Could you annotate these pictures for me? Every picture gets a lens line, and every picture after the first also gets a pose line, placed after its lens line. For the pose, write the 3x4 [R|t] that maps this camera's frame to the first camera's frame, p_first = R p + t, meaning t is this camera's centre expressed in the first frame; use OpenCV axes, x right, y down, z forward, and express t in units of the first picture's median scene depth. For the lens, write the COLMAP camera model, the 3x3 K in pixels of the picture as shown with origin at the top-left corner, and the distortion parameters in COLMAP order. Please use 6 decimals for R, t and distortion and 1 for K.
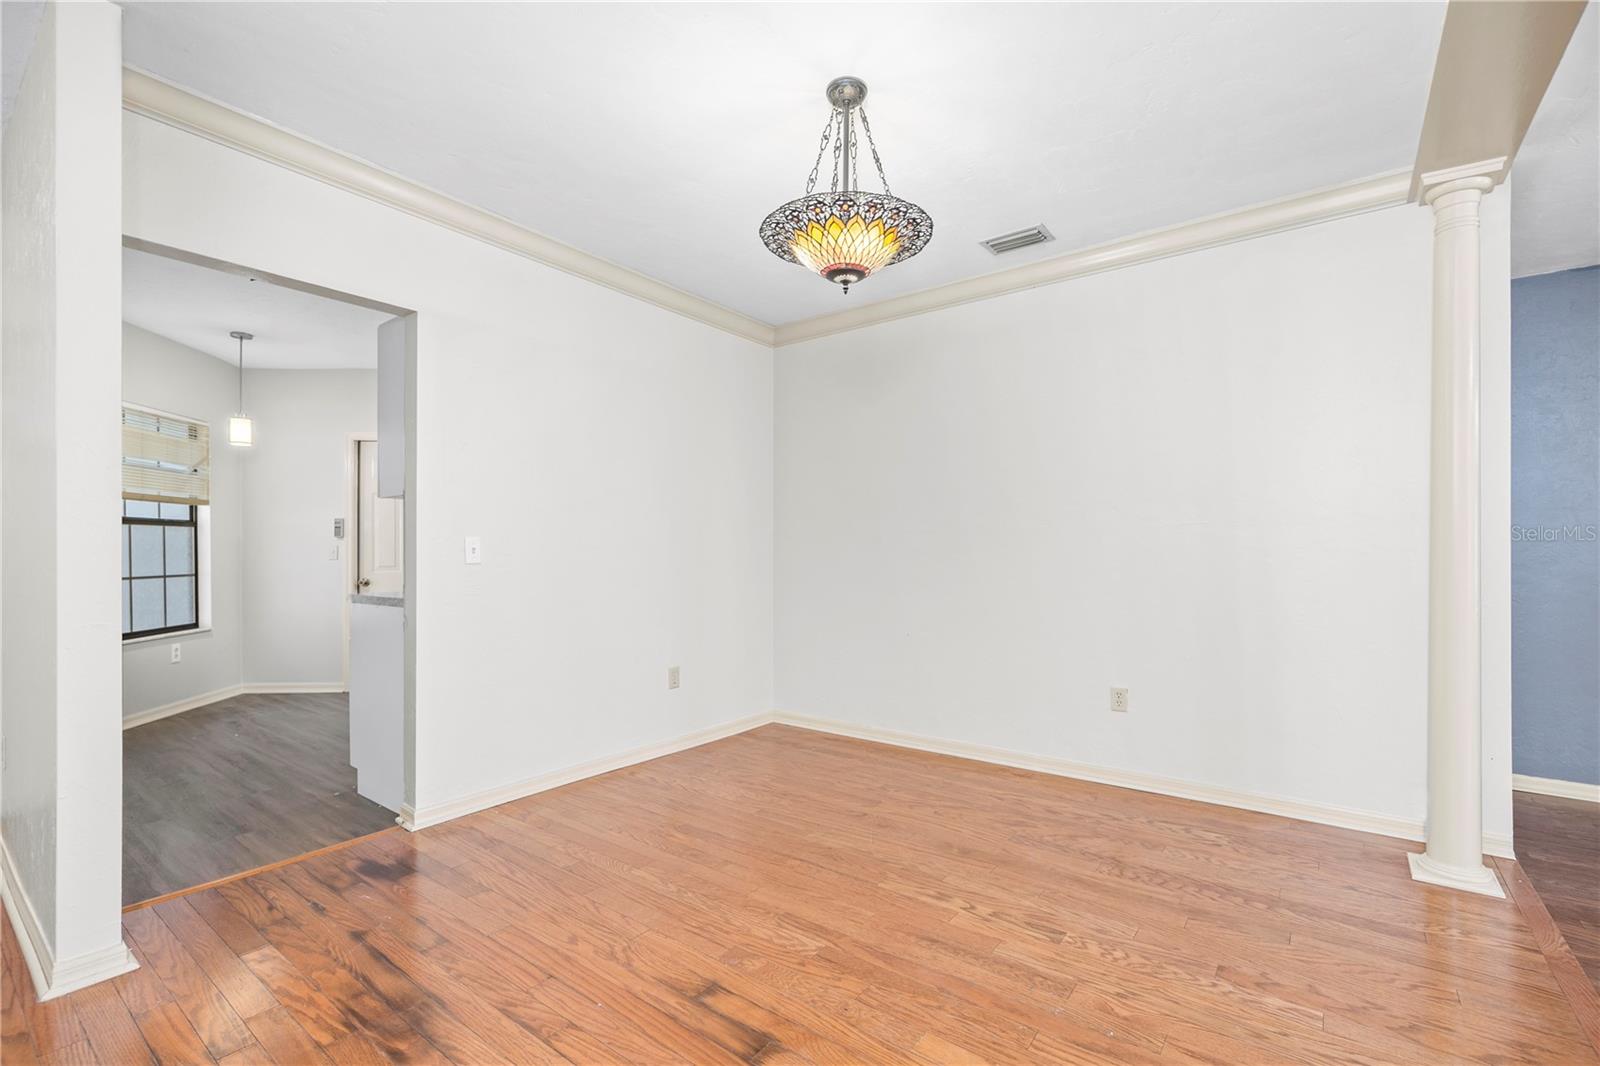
lens RADIAL K [[710.2, 0, 815.3], [0, 710.2, 544.2], [0, 0, 1]] dist [-0.002314, 0.000528]
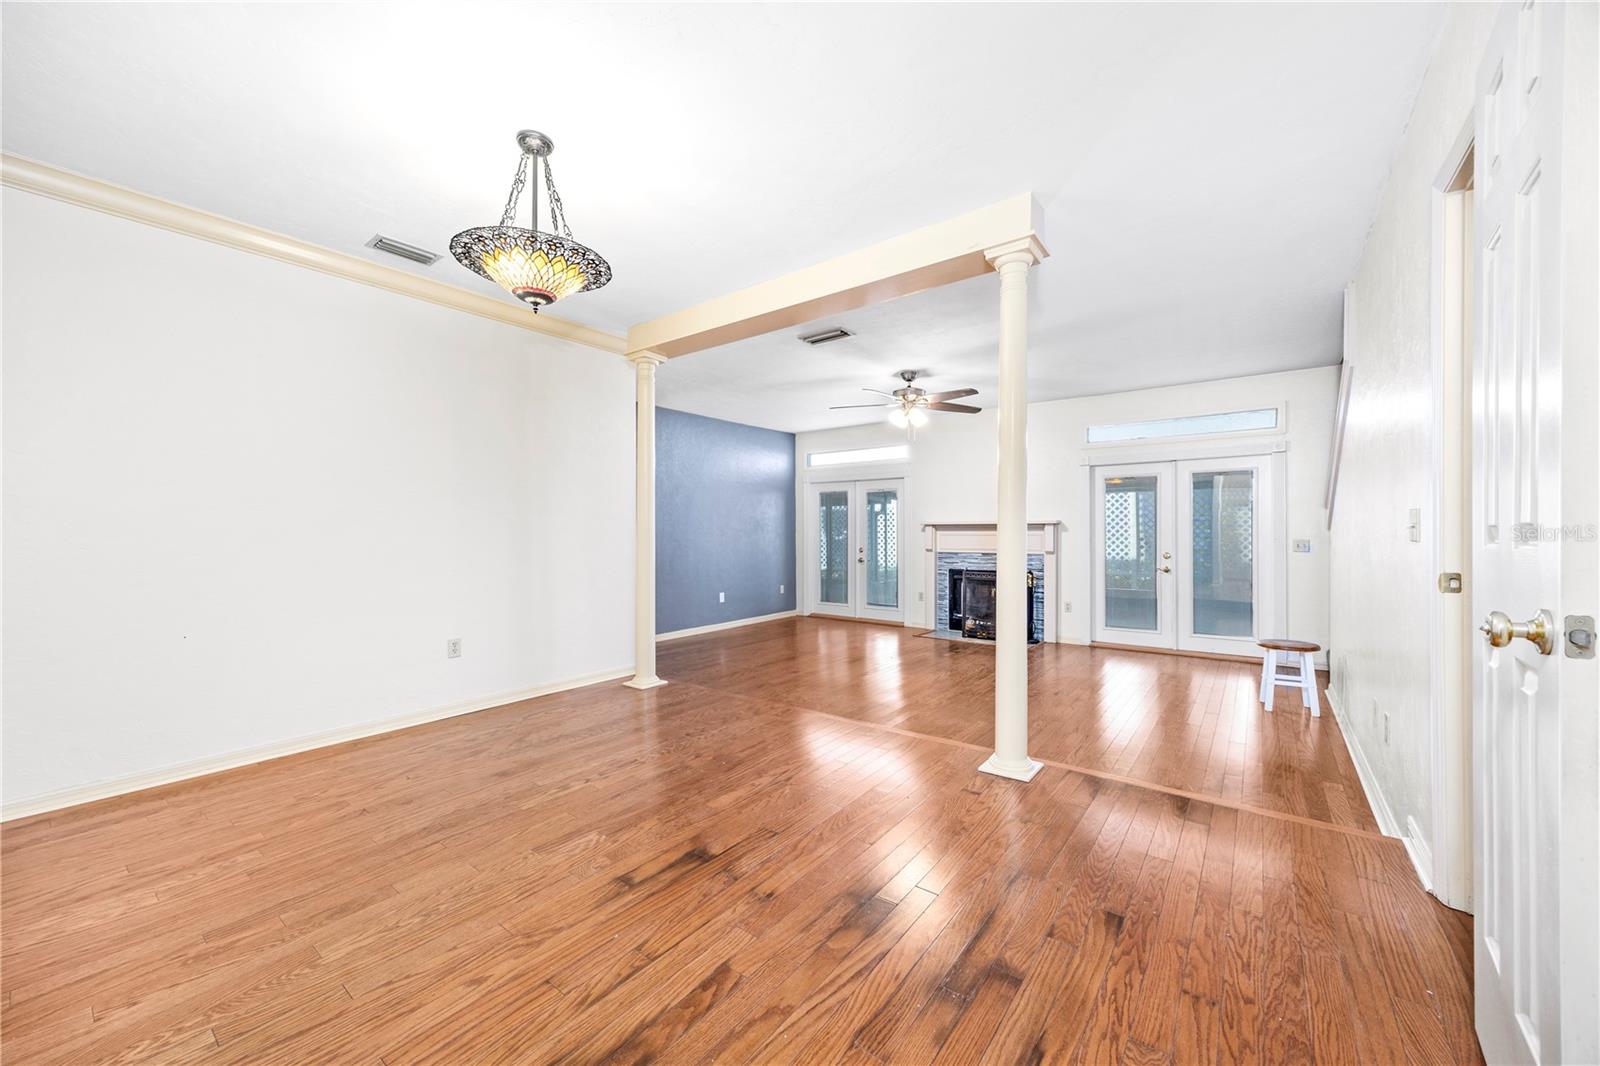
lens RADIAL K [[604.8, 0, 802.5], [0, 604.8, 530.7], [0, 0, 1]] dist [0.008203, -0.000419]
pose [[0.012440, 0.002879, 0.999918, -0.849711], [-0.003106, 0.999991, -0.002841, 0.012791], [-0.999918, -0.003070, 0.012449, 0.476135]]
